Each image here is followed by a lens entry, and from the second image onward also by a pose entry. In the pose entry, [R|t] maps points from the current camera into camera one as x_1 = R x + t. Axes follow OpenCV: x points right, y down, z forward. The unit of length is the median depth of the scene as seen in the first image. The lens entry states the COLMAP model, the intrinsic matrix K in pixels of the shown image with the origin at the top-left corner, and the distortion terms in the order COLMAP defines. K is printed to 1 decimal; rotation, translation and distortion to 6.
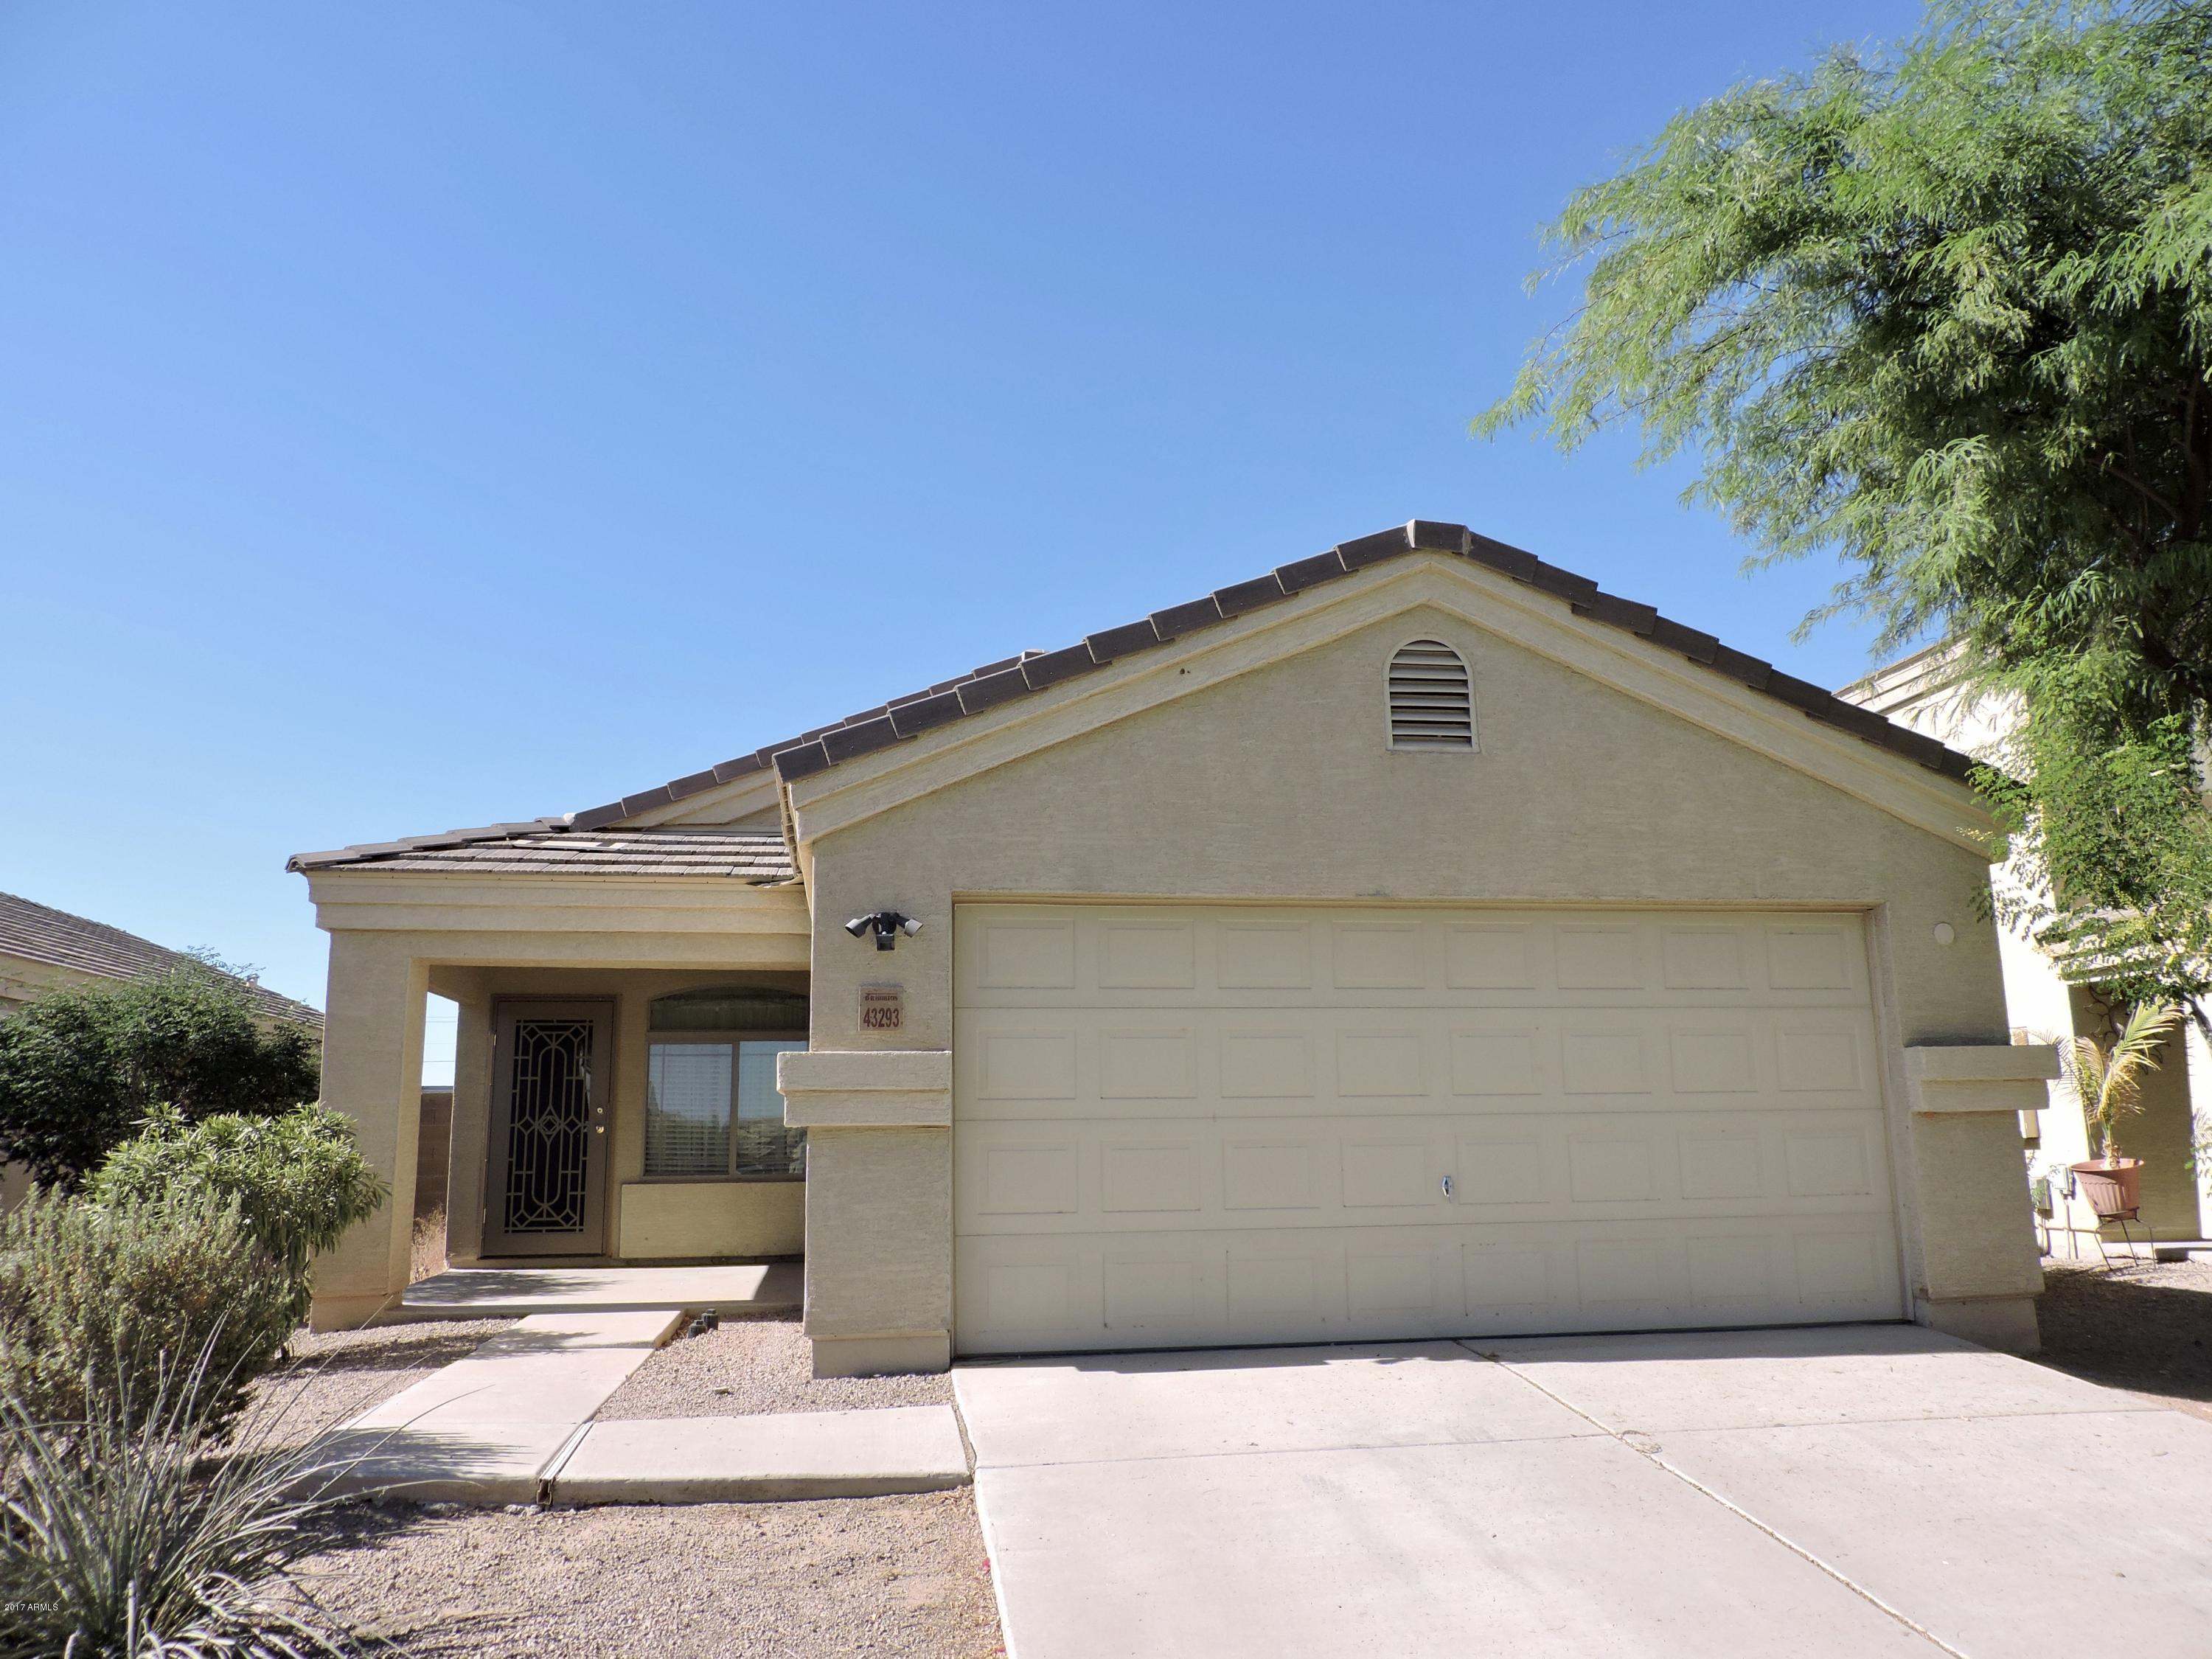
lens RADIAL K [[1554.1, 0, 1104.7], [0, 1554.1, 838.2], [0, 0, 1]] dist [-0.014205, 0.004497]
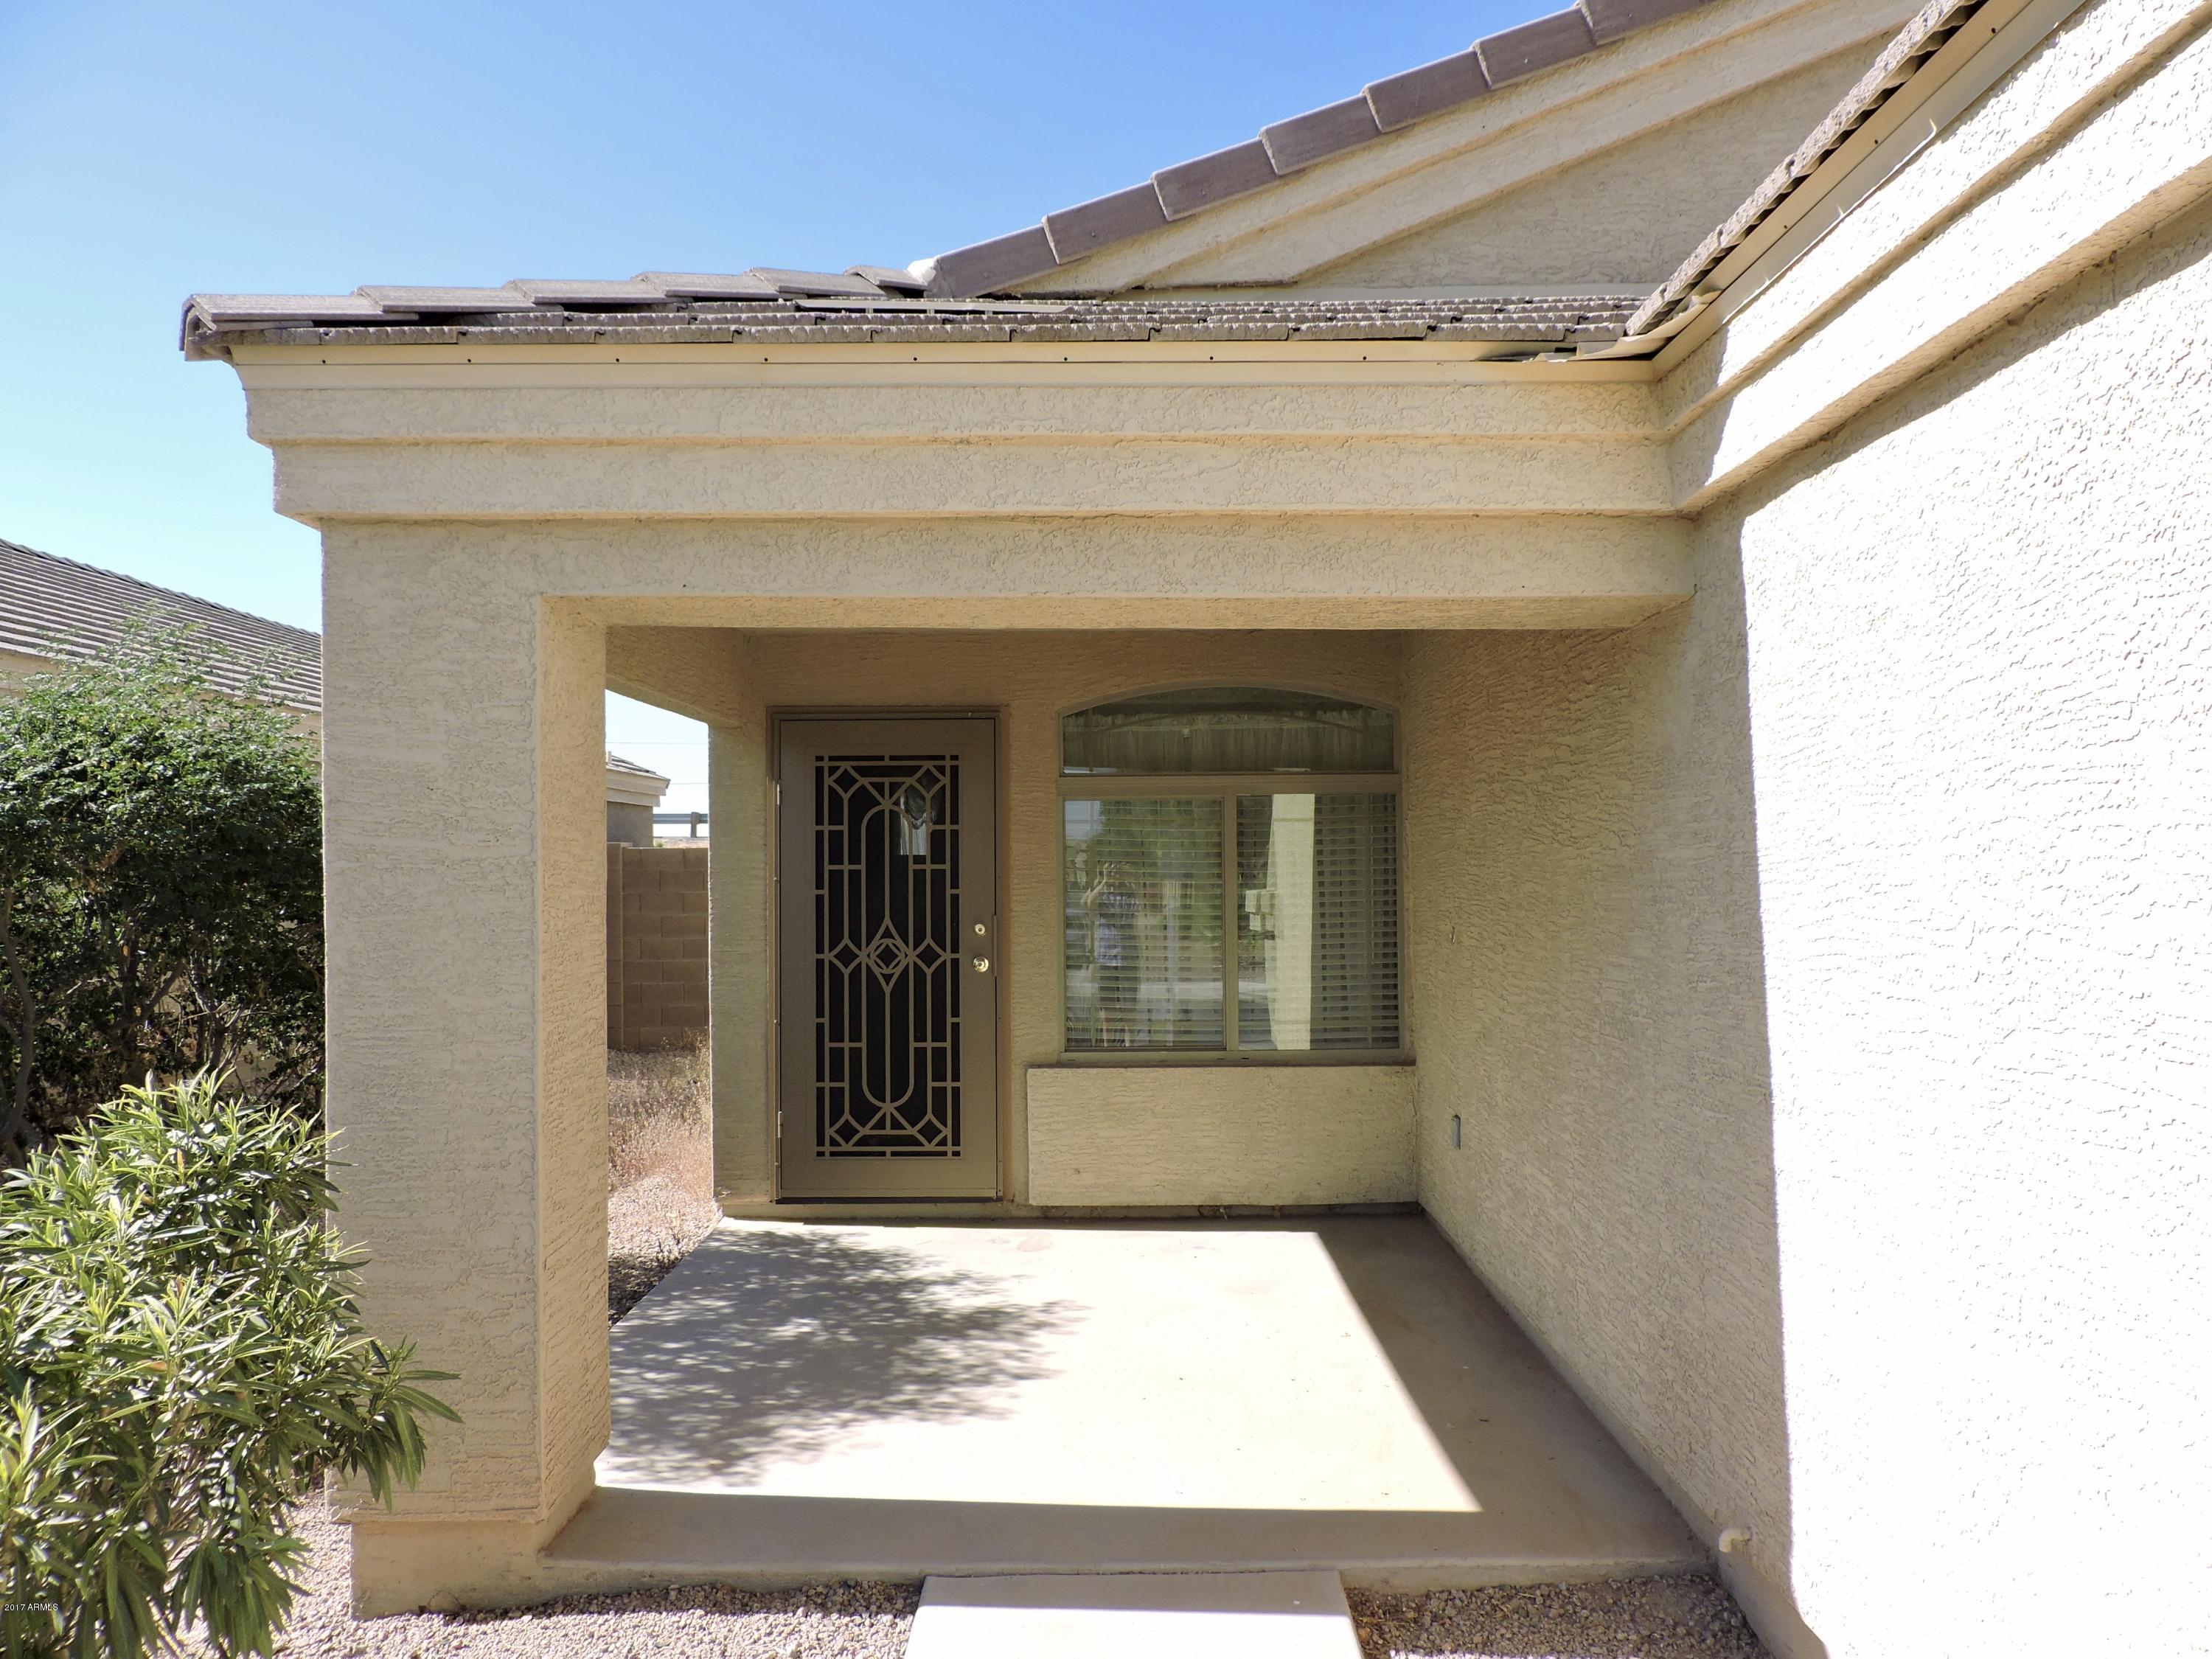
lens RADIAL K [[1570.9, 0, 1106.1], [0, 1570.9, 828.5], [0, 0, 1]] dist [-0.015521, 0.005194]
pose [[0.986579, 0.004545, -0.163222, -0.201240], [0.023888, 0.984840, 0.171813, 0.054280], [0.161528, -0.173407, 0.971514, 0.510686]]
